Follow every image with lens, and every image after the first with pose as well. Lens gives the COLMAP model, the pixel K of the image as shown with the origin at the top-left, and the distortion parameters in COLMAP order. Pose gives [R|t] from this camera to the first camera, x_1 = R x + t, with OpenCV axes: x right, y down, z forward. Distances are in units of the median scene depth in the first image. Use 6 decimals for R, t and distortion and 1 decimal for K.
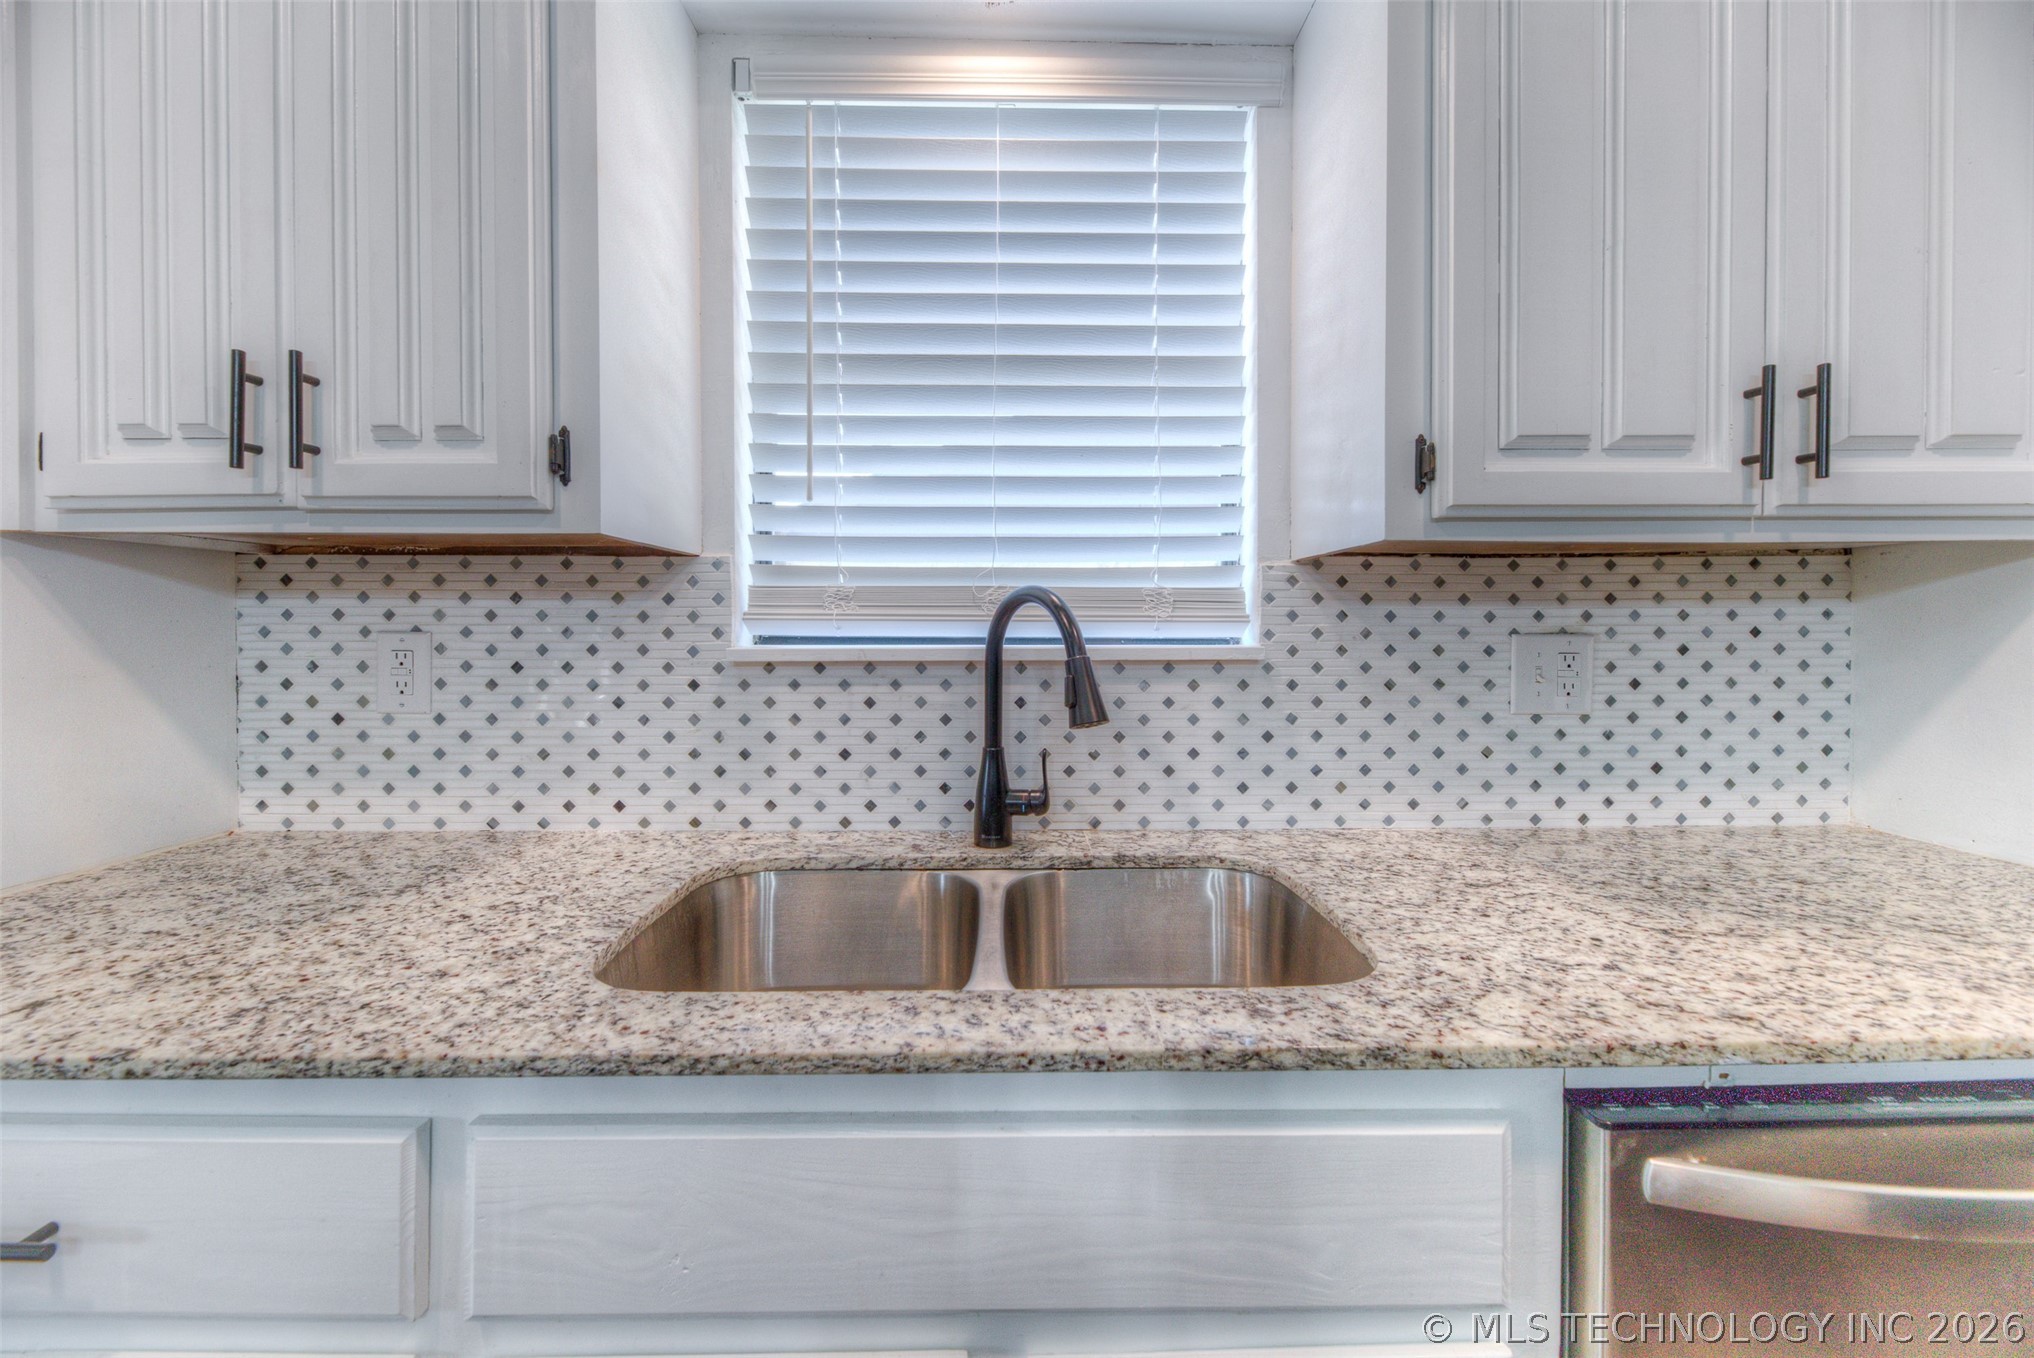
lens RADIAL K [[819.0, 0, 1018.1], [0, 819.0, 630.5], [0, 0, 1]] dist [0.009346, -0.003600]
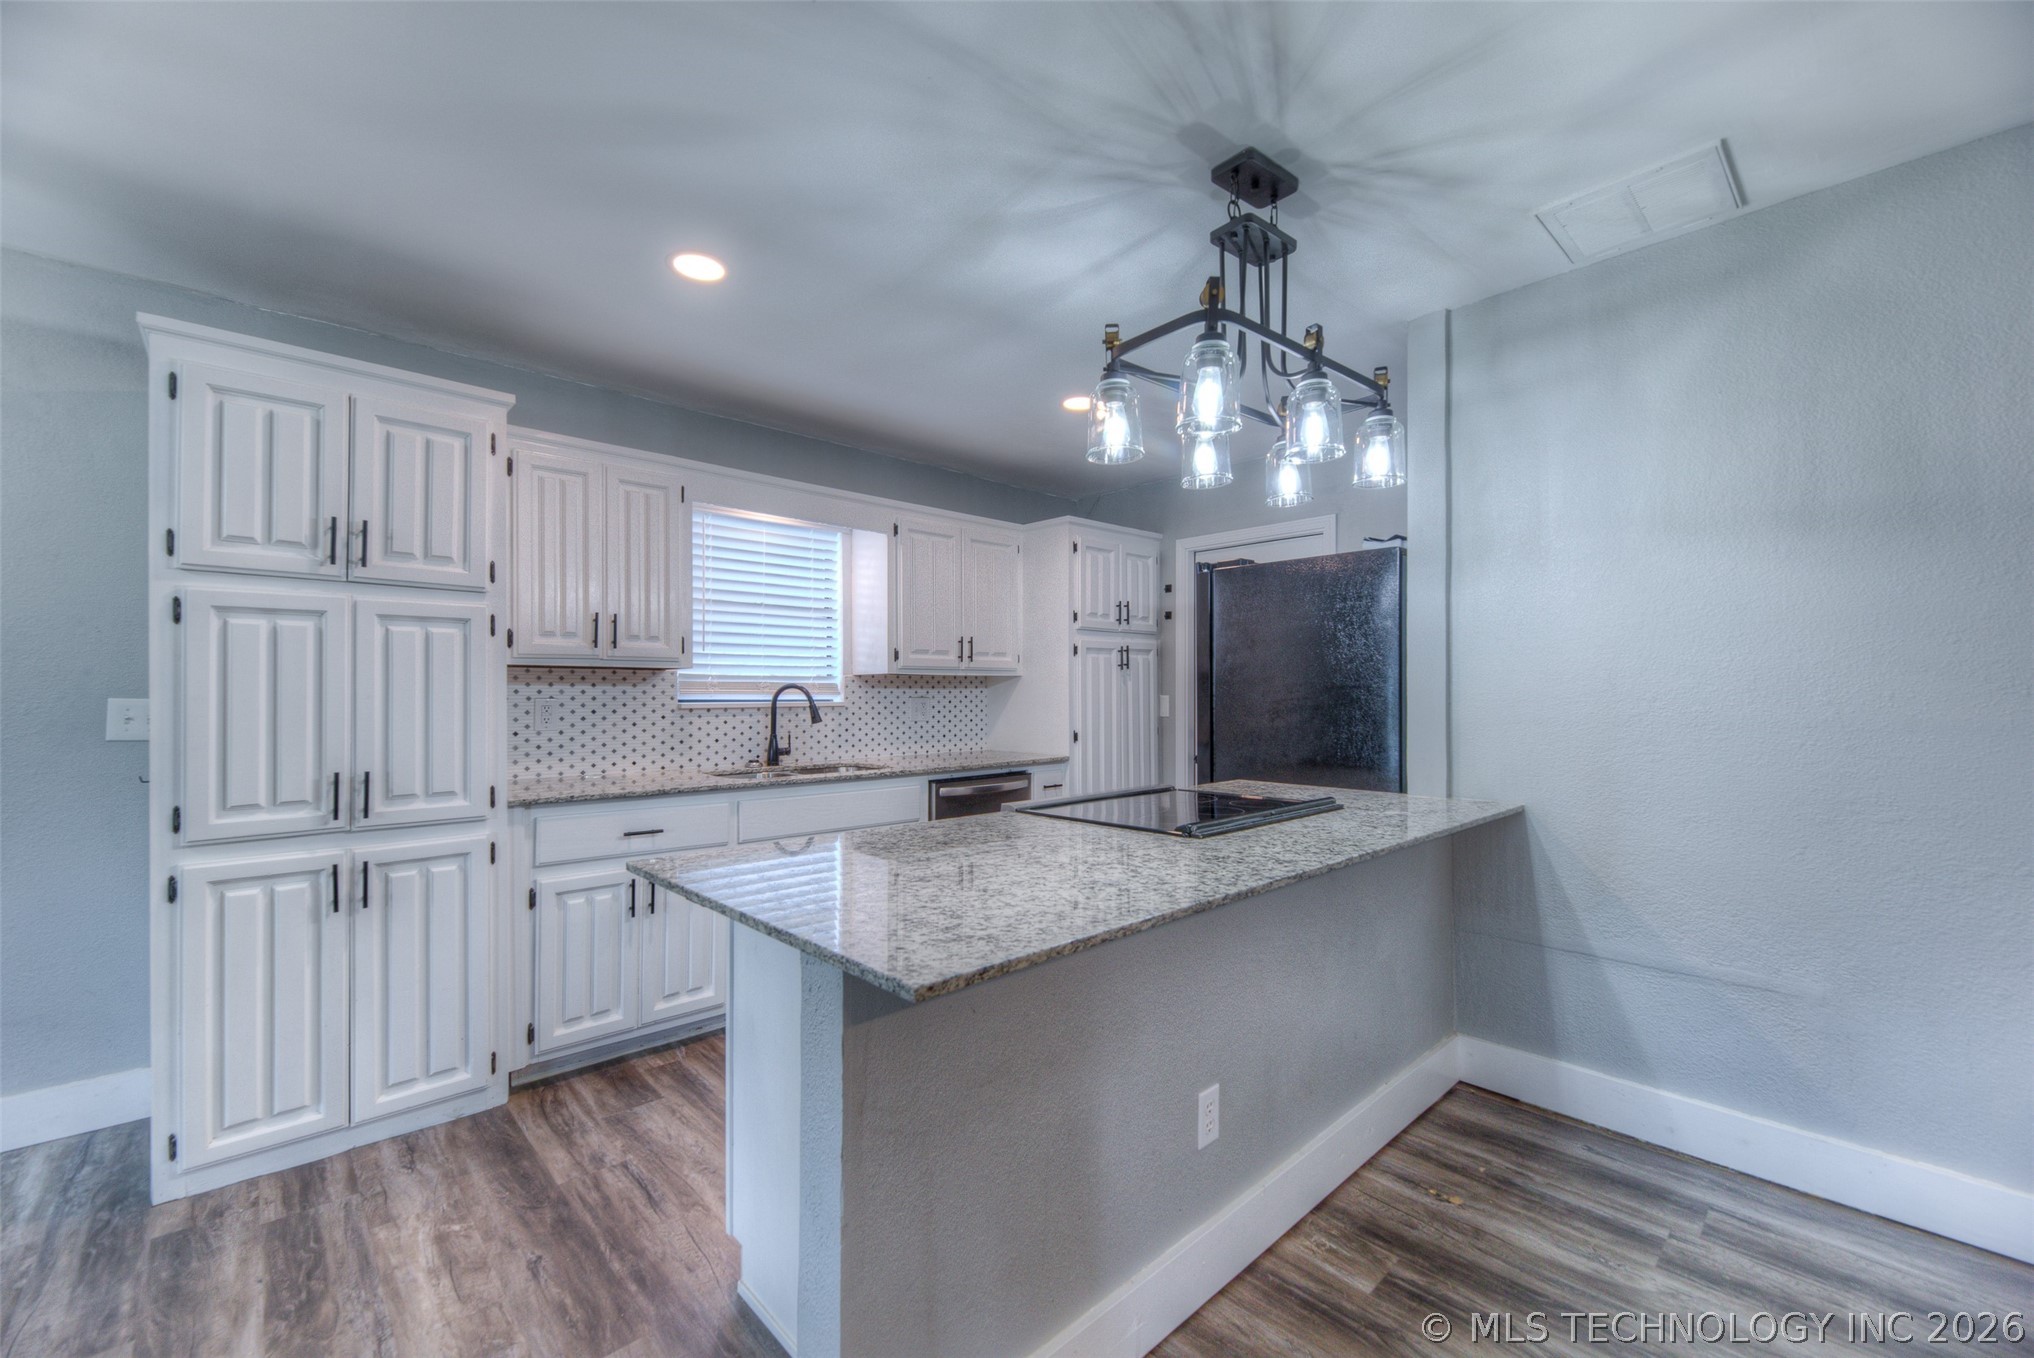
lens RADIAL K [[819.0, 0, 1022.8], [0, 819.0, 689.2], [0, 0, 1]] dist [0.009346, -0.003600]
pose [[0.737647, 0.003052, 0.675180, -1.365686], [0.007902, 0.999882, -0.013154, 0.017810], [-0.675141, 0.015038, 0.737536, -1.847425]]
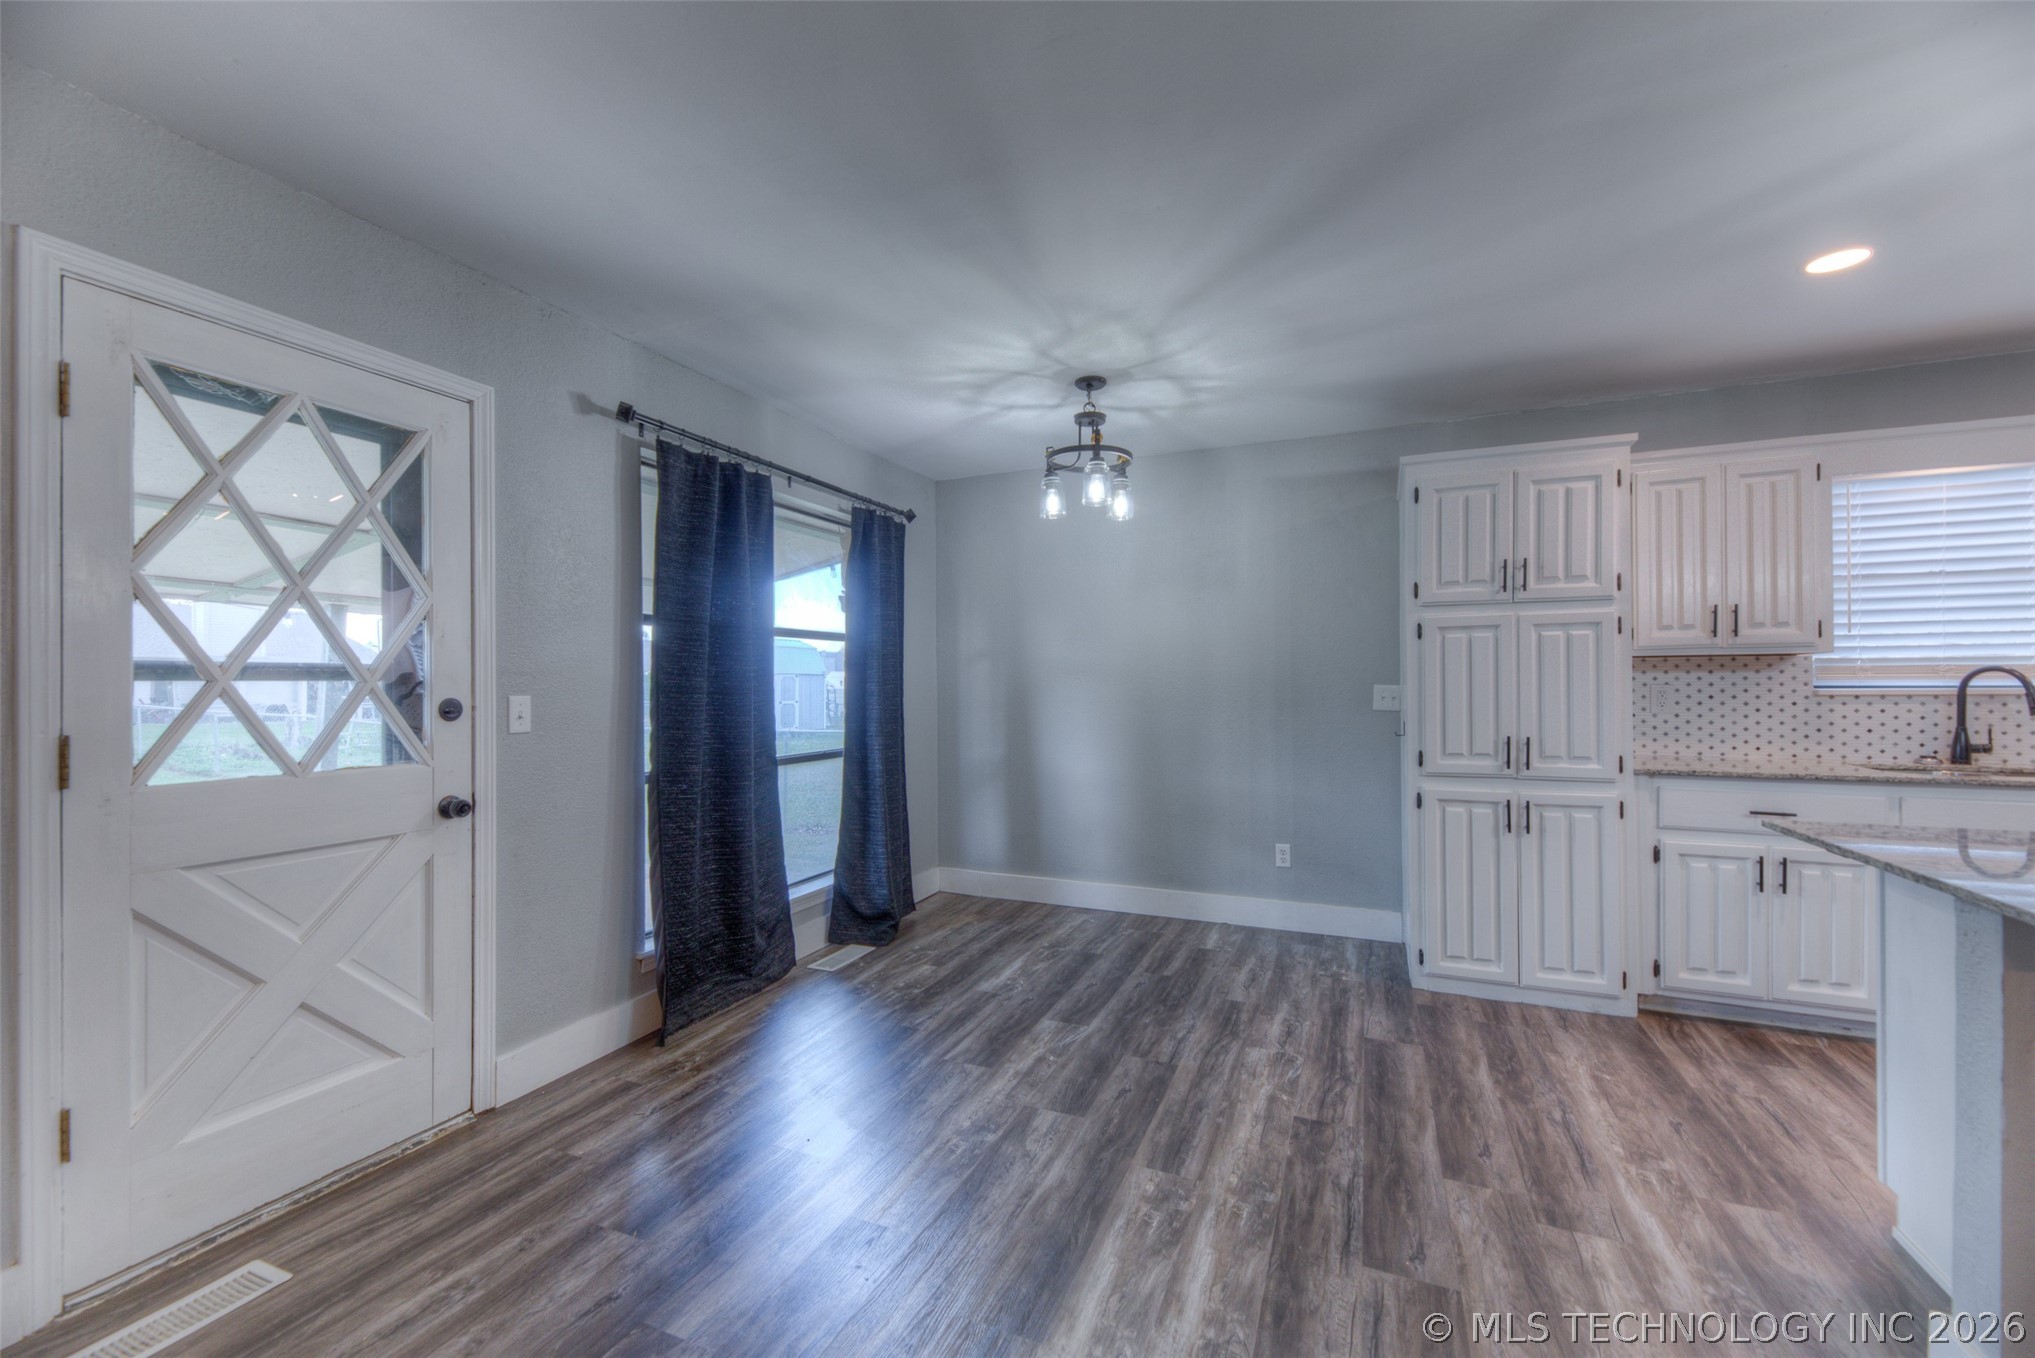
lens RADIAL K [[819.4, 0, 1011.9], [0, 819.4, 684.4], [0, 0, 1]] dist [0.009346, -0.003600]
pose [[0.910022, -0.006844, -0.414503, -1.602082], [0.002910, 0.999945, -0.010121, 0.023314], [0.414550, 0.008004, 0.909992, -2.497738]]
